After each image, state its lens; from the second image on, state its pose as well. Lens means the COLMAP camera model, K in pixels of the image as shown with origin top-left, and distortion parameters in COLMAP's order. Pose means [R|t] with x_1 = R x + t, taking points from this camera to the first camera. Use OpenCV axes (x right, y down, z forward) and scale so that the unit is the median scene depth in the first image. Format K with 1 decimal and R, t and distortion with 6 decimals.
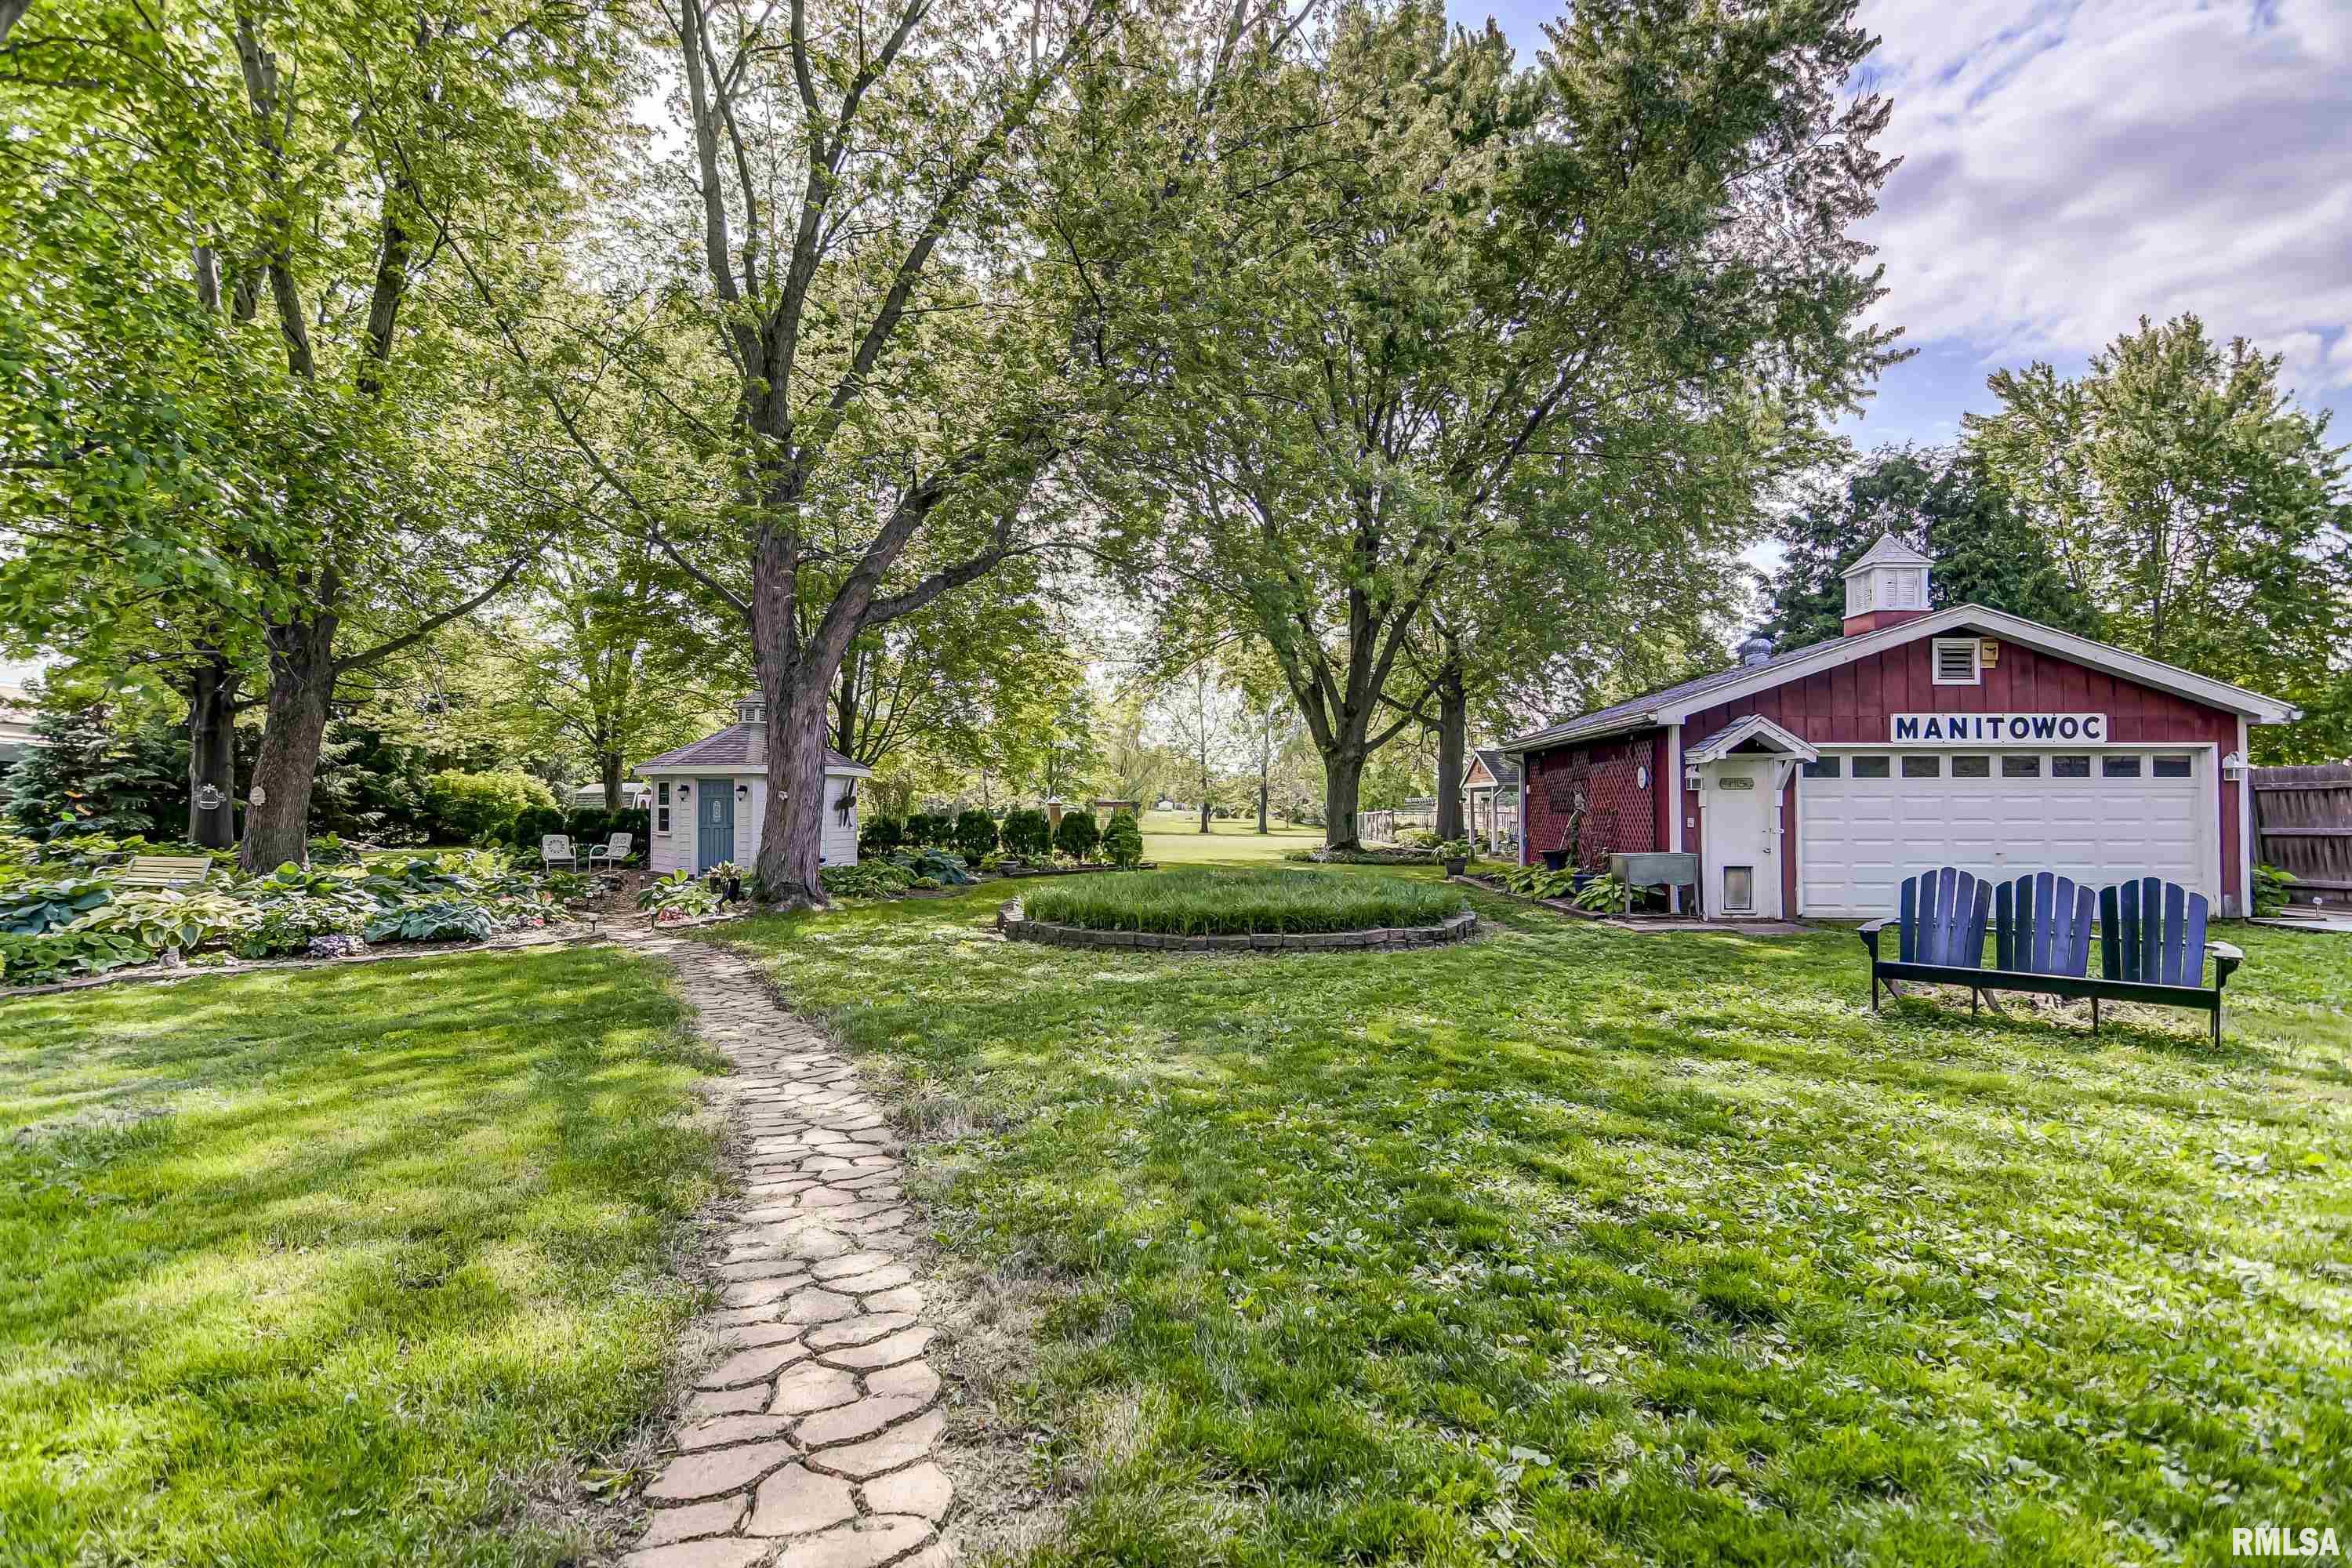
lens RADIAL K [[1125.0, 0, 1157.8], [0, 1125.0, 788.8], [0, 0, 1]] dist [0.003007, -0.005667]
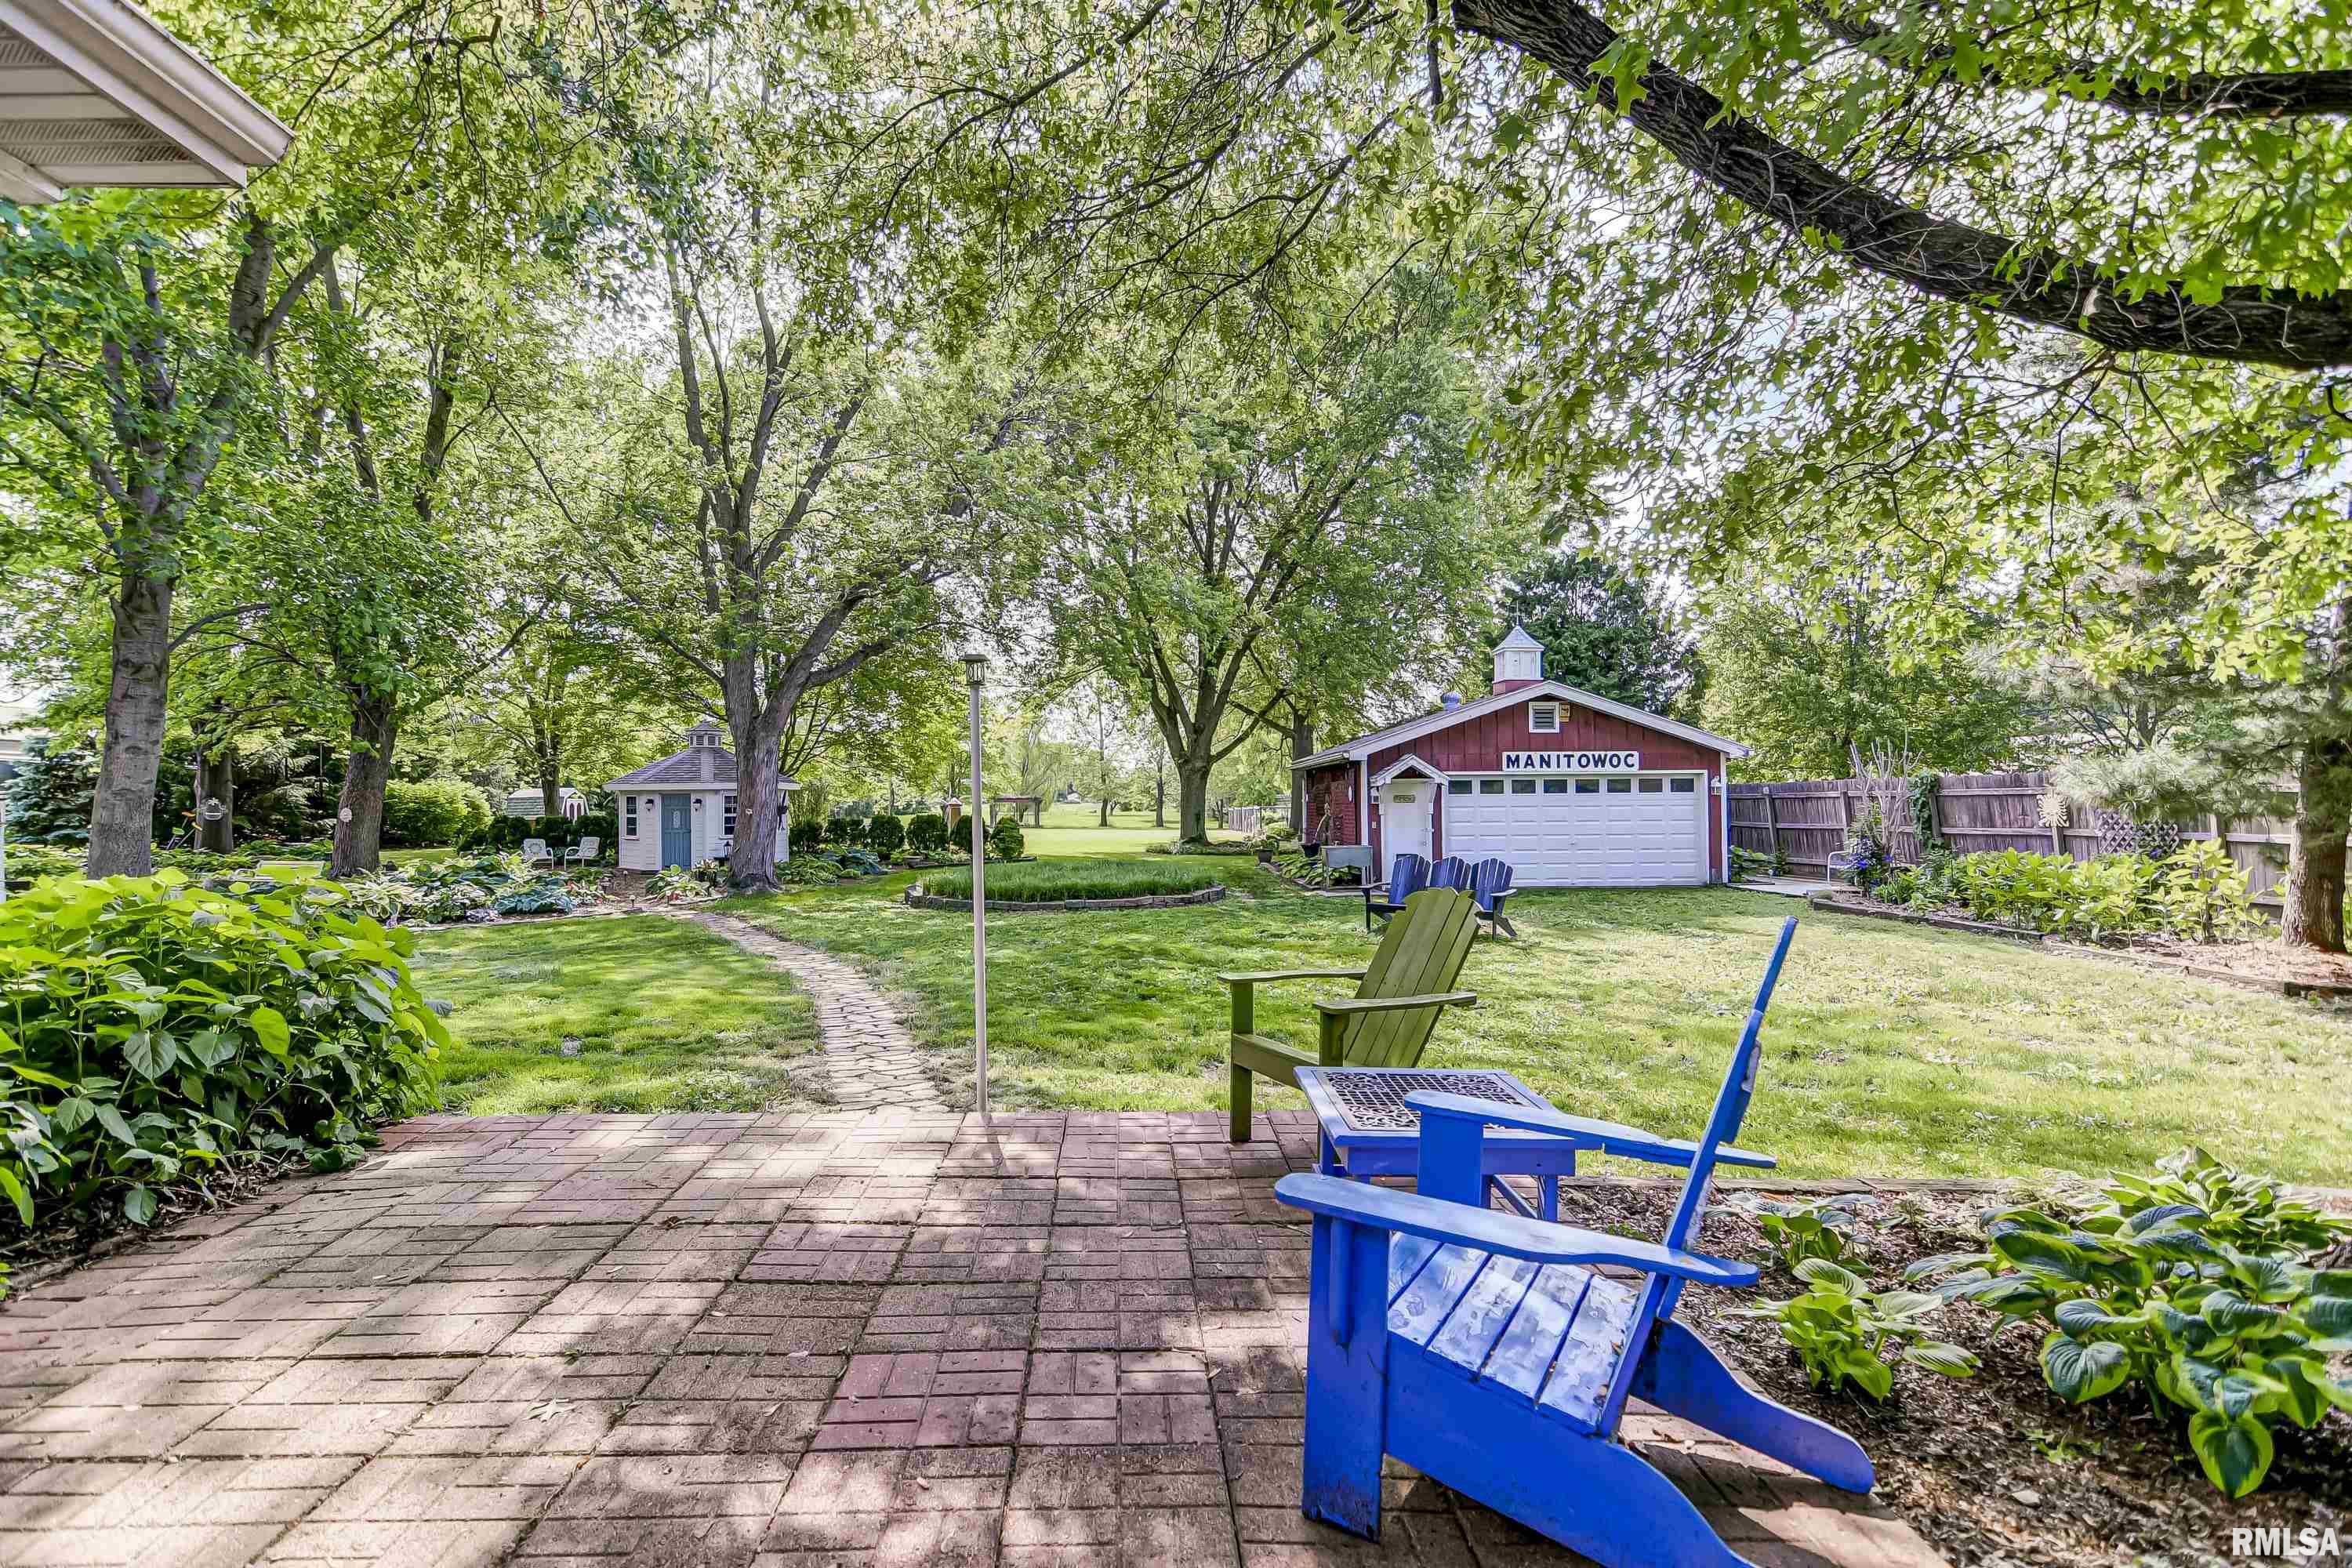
lens RADIAL K [[1140.3, 0, 1161.1], [0, 1140.3, 783.8], [0, 0, 1]] dist [-0.002727, -0.000602]
pose [[0.996671, -0.007138, 0.081218, 0.052622], [0.006839, 0.999969, 0.003961, -0.025554], [-0.081244, -0.003392, 0.996688, -0.378957]]
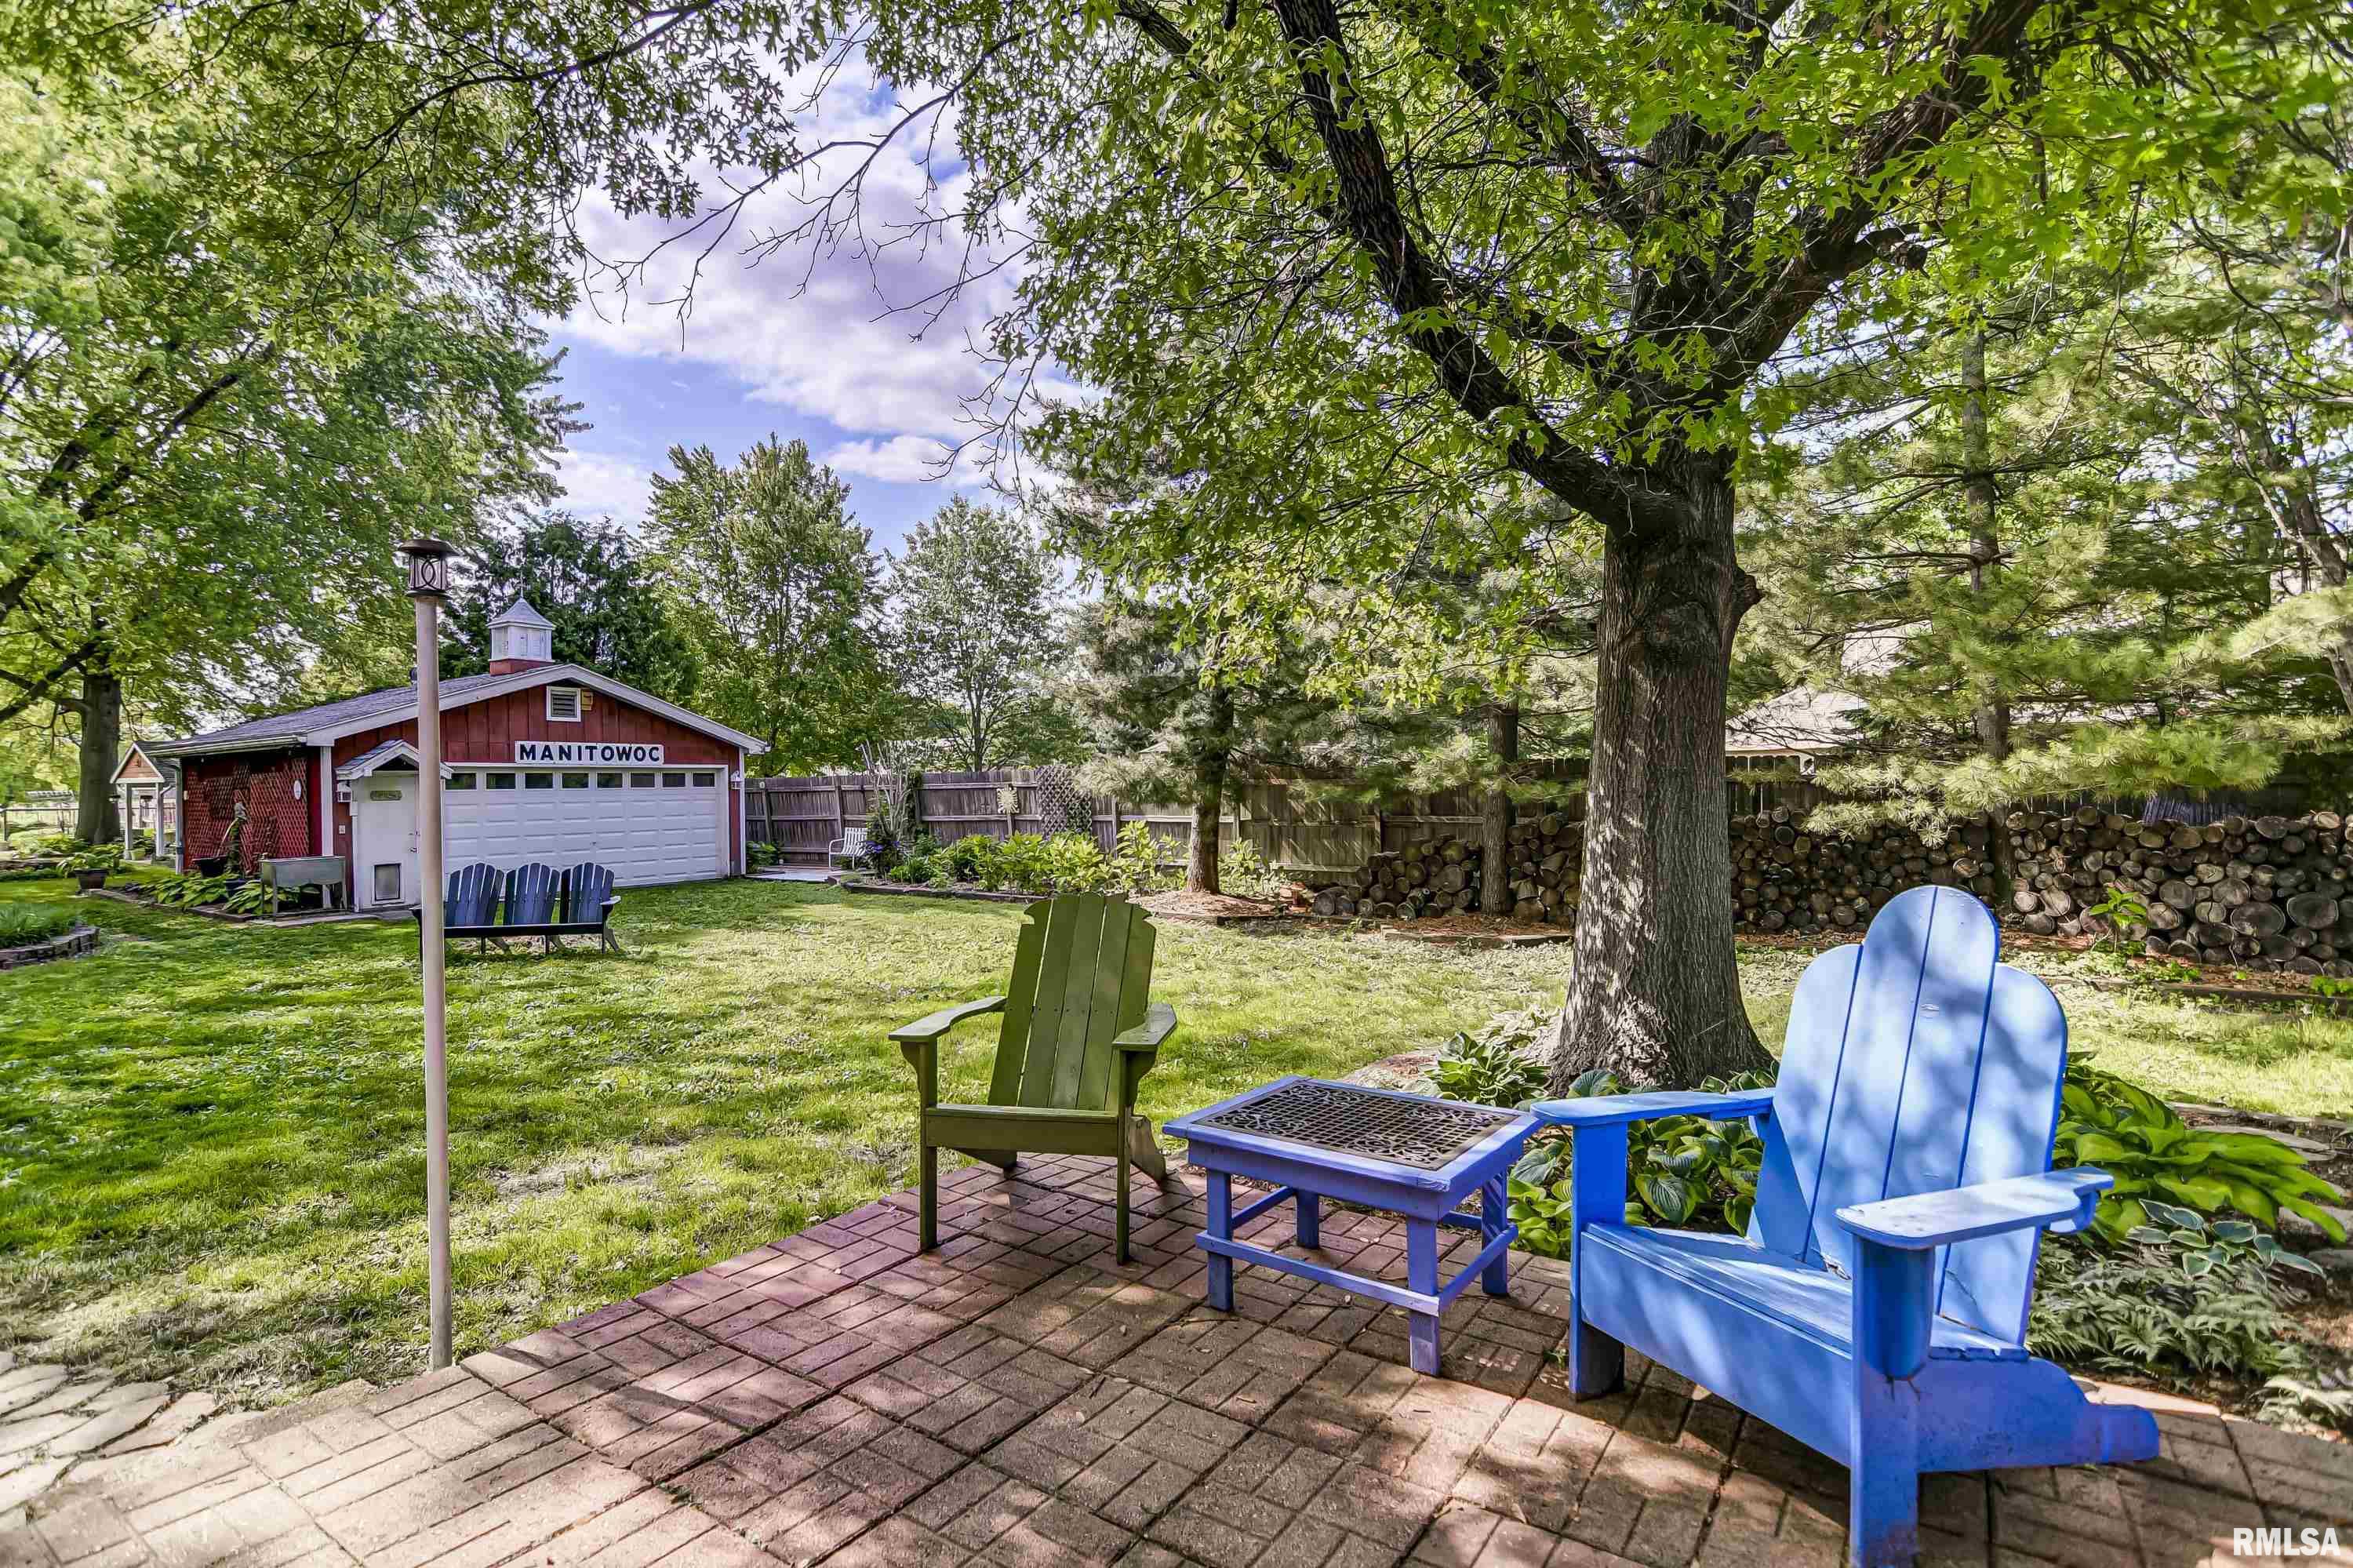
lens RADIAL K [[1125.5, 0, 1158.3], [0, 1125.5, 788.8], [0, 0, 1]] dist [0.003007, -0.005667]
pose [[0.539503, -0.011062, 0.841911, -0.042035], [-0.003125, 0.999880, 0.015141, -0.025439], [-0.841978, -0.010800, 0.539404, -0.268819]]
